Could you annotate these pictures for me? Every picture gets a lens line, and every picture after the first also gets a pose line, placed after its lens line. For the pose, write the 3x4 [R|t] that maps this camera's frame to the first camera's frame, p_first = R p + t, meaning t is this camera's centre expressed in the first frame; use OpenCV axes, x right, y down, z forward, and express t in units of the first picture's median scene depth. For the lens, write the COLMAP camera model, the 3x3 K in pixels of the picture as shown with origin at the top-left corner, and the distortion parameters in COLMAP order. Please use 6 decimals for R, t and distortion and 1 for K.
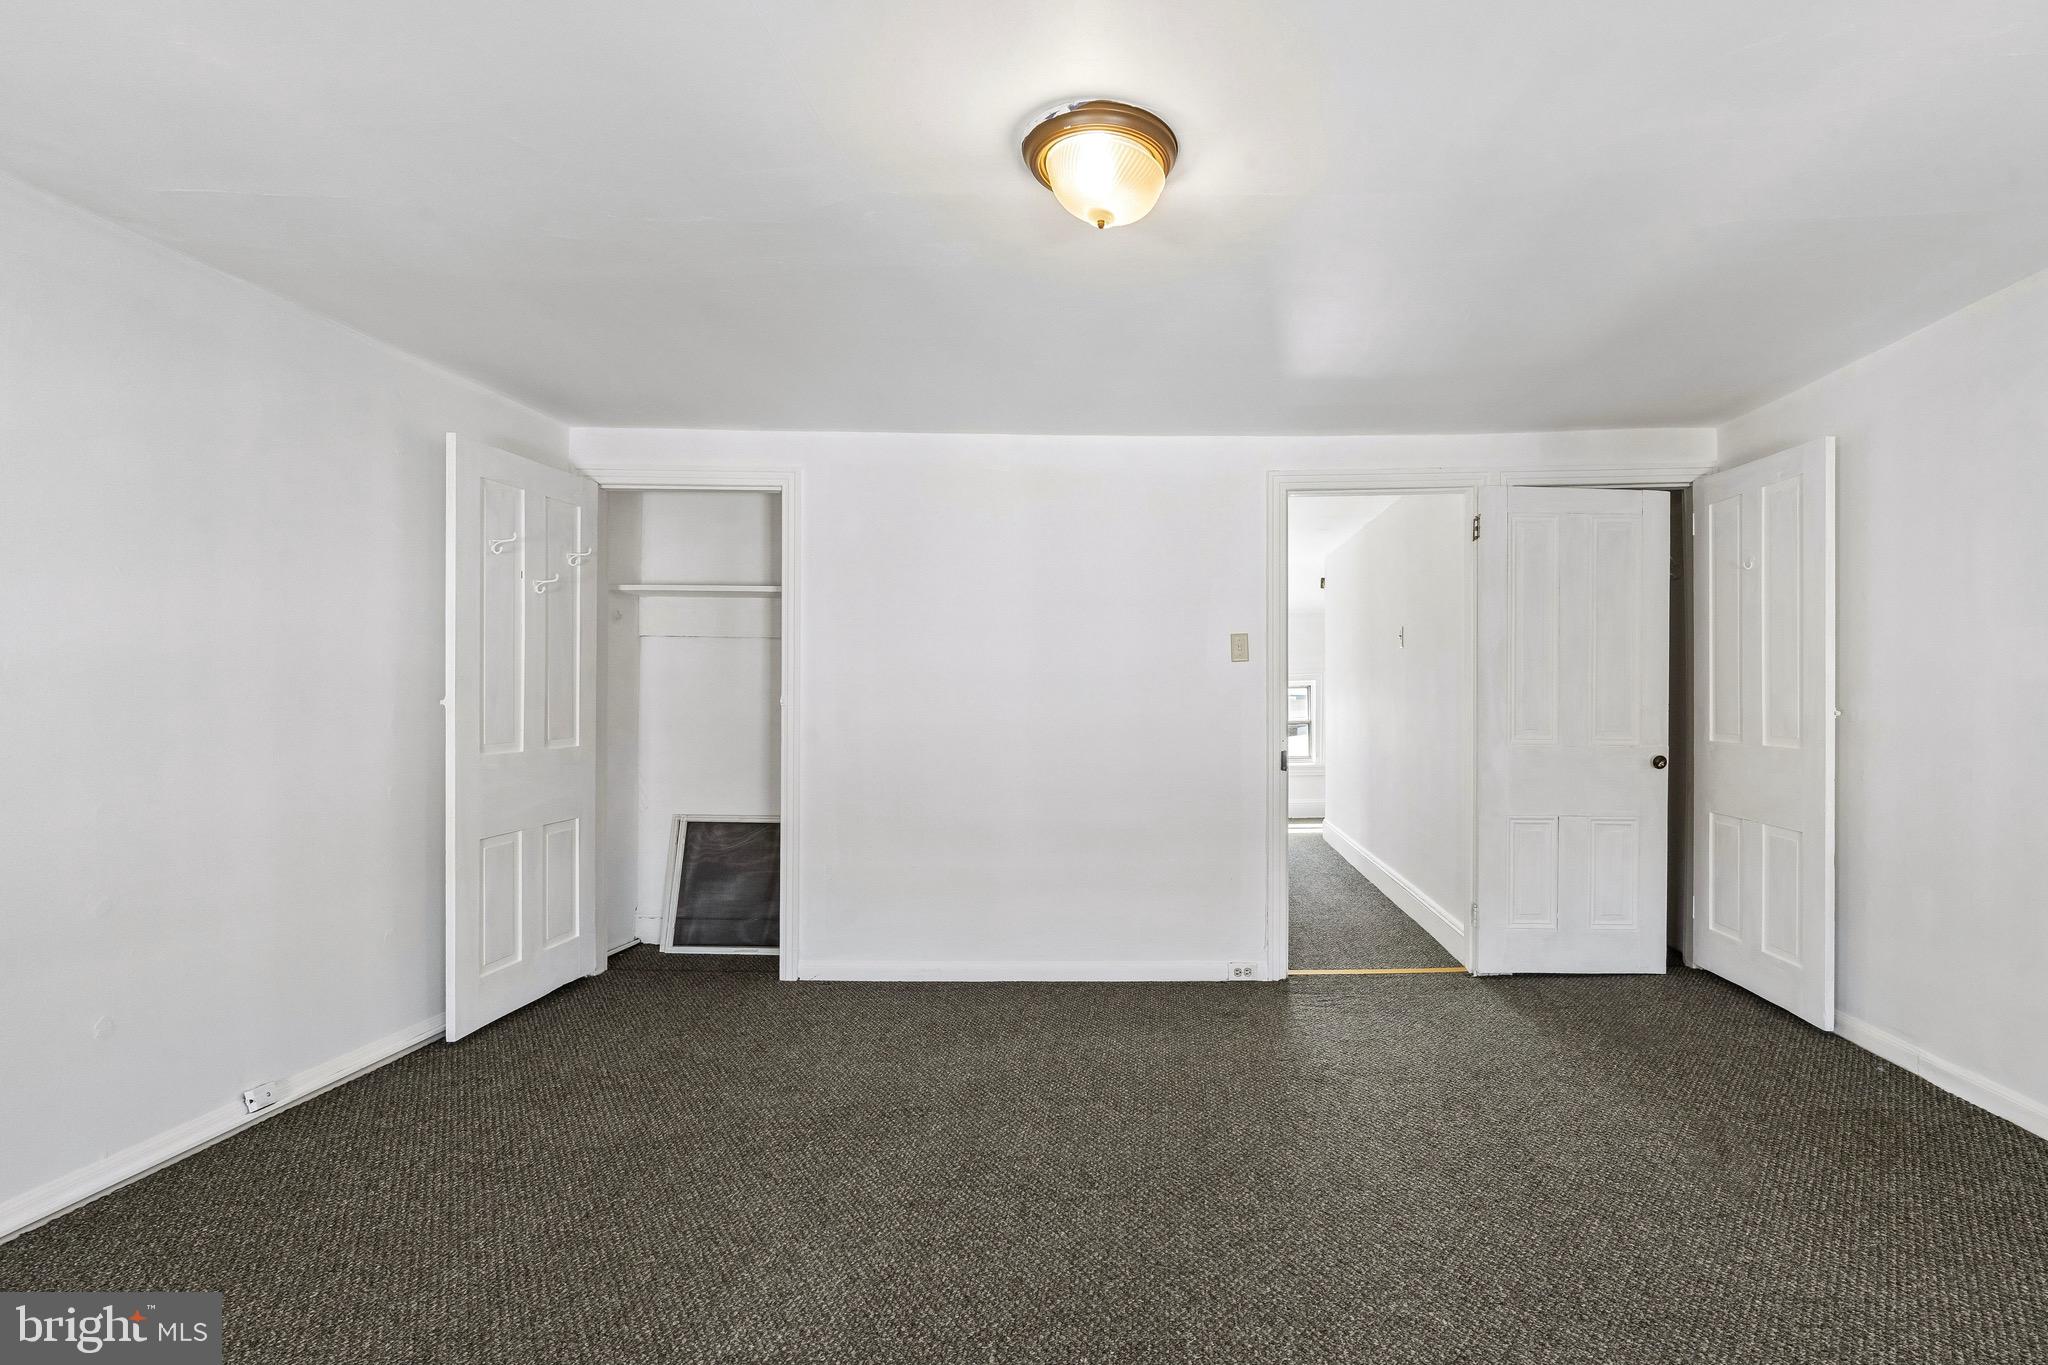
lens RADIAL K [[957.2, 0, 1039.8], [0, 957.2, 690.1], [0, 0, 1]] dist [-0.005061, -0.000272]
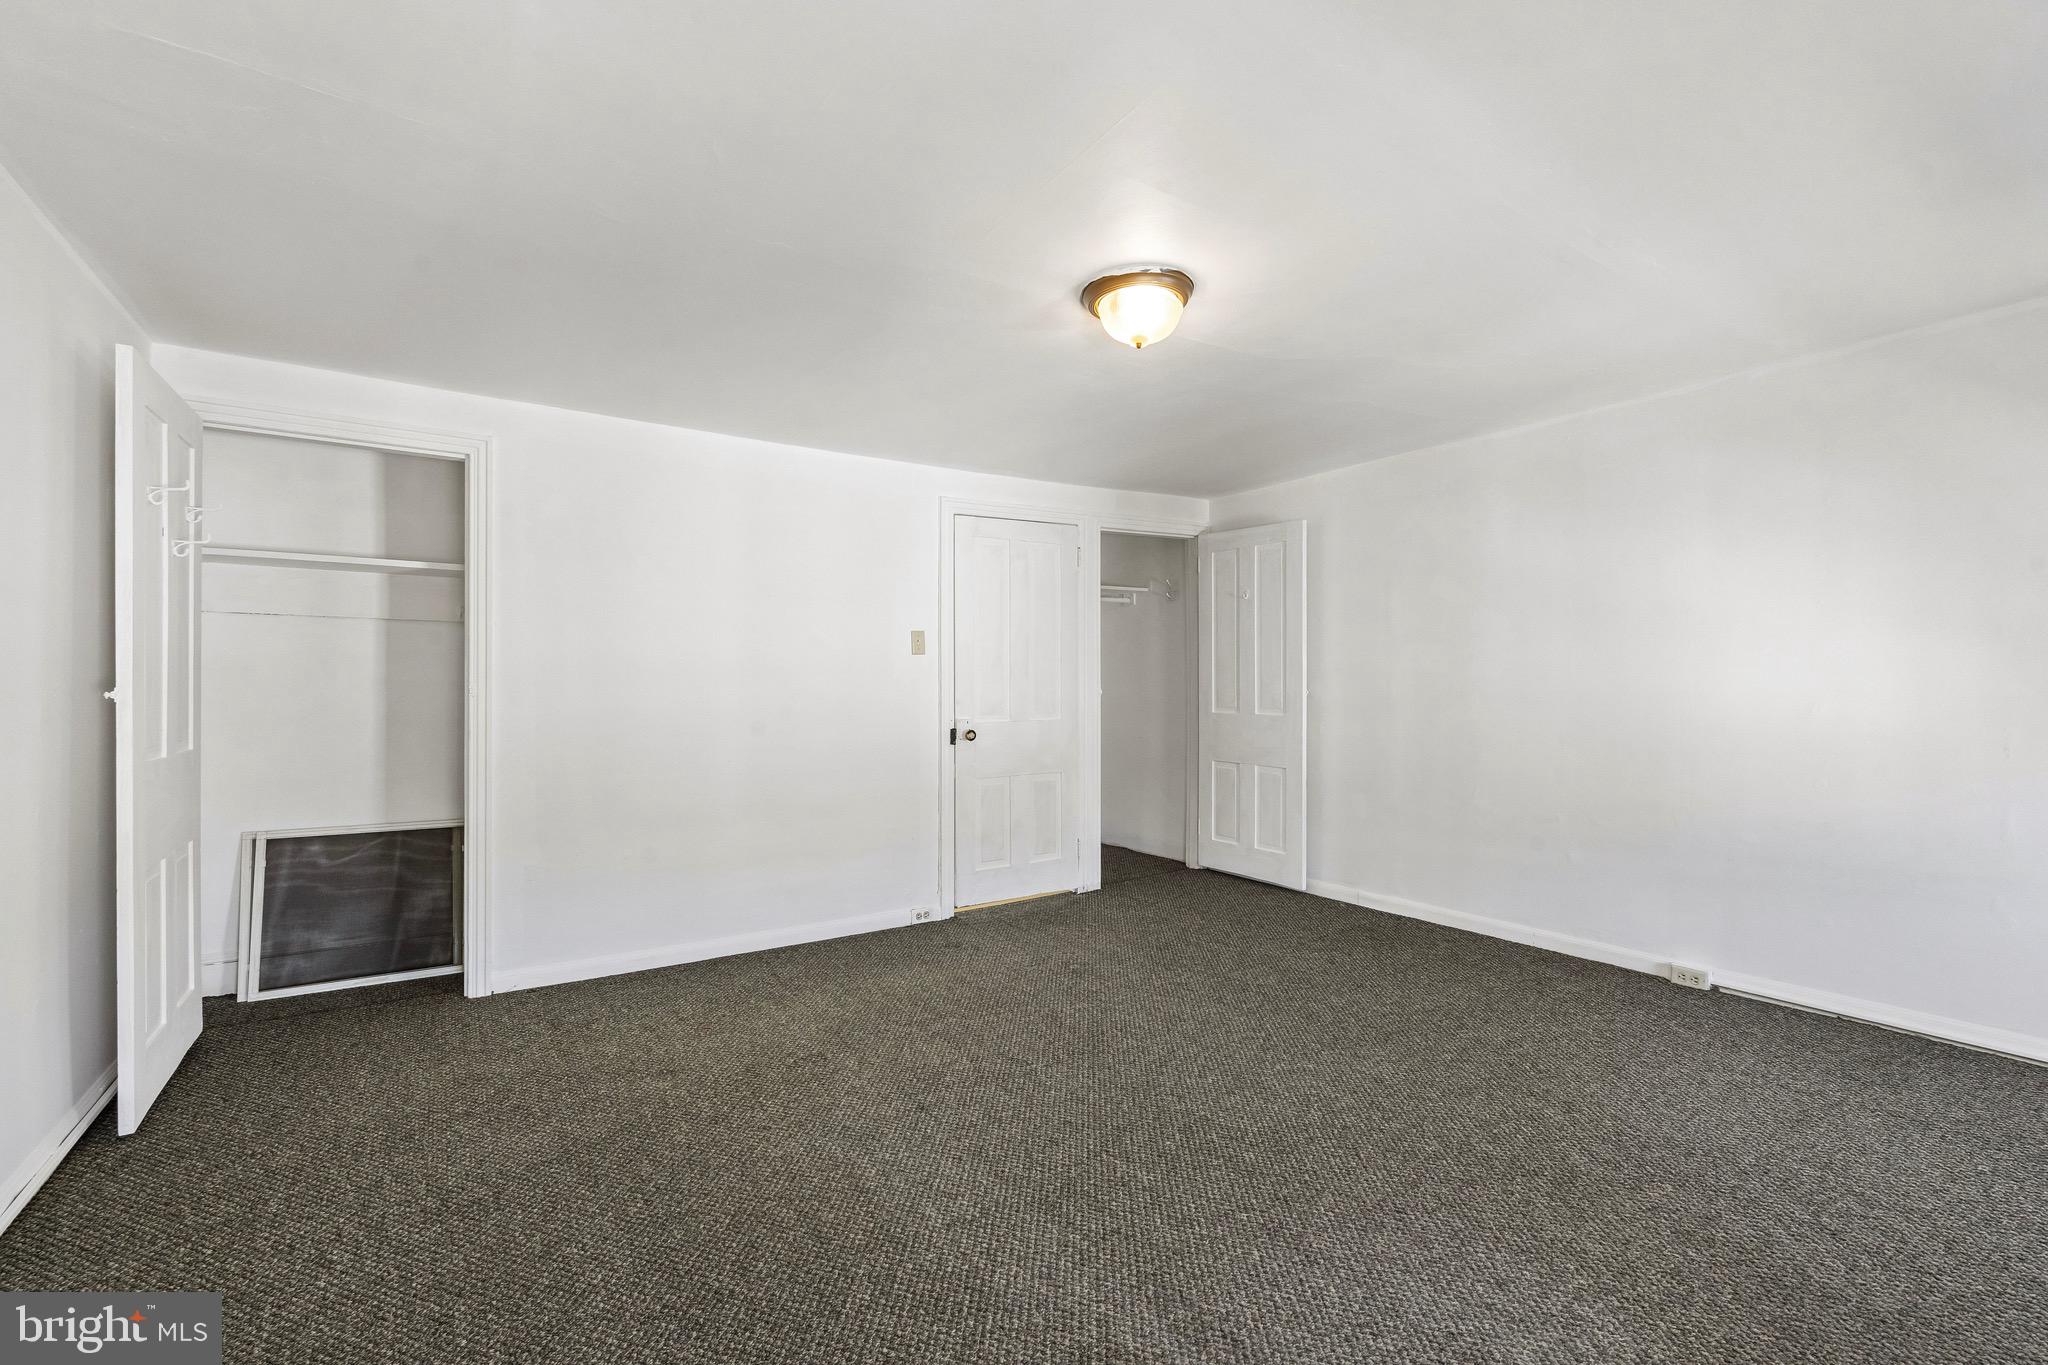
lens RADIAL K [[903.8, 0, 1019.1], [0, 903.8, 677.4], [0, 0, 1]] dist [-0.004598, -0.000072]
pose [[0.834105, -0.000167, 0.551605, -0.314676], [0.001755, 0.999996, -0.002351, 0.001412], [-0.551602, 0.002929, 0.834102, -0.004040]]
